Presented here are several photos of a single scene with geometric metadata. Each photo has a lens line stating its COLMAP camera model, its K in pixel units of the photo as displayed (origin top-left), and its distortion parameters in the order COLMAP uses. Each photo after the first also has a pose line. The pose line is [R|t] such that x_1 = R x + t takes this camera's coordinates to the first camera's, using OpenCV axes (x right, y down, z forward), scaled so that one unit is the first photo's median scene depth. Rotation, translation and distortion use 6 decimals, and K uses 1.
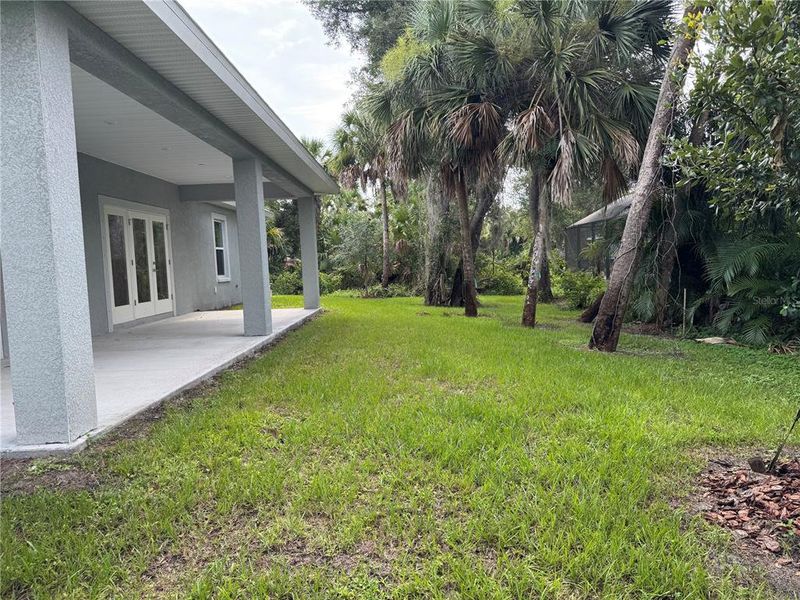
lens RADIAL K [[564.2, 0, 402.9], [0, 564.2, 297.1], [0, 0, 1]] dist [0.106652, -0.161538]
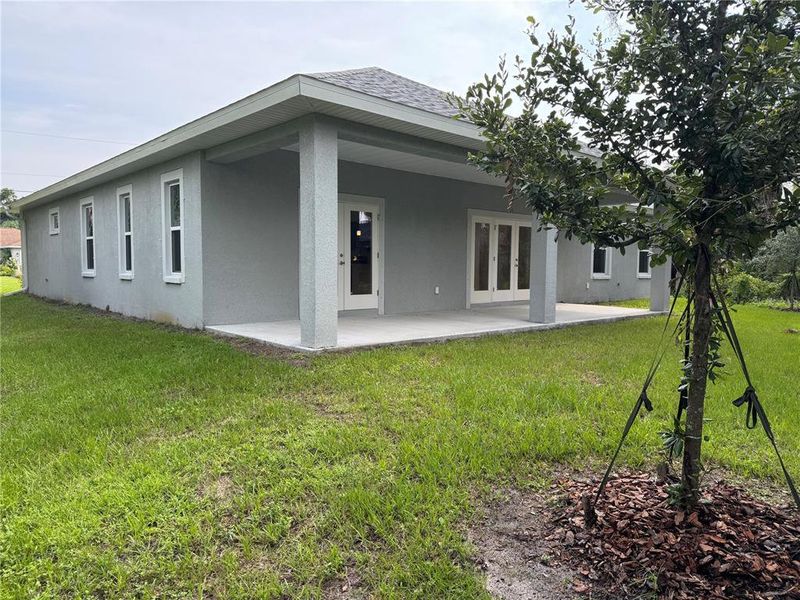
lens RADIAL K [[564.2, 0, 402.9], [0, 564.2, 297.1], [0, 0, 1]] dist [0.106652, -0.161538]
pose [[0.676863, 0.090349, -0.730544, 0.328036], [-0.087339, 0.995286, 0.042169, -0.008335], [0.730910, 0.035262, 0.681563, -0.030316]]
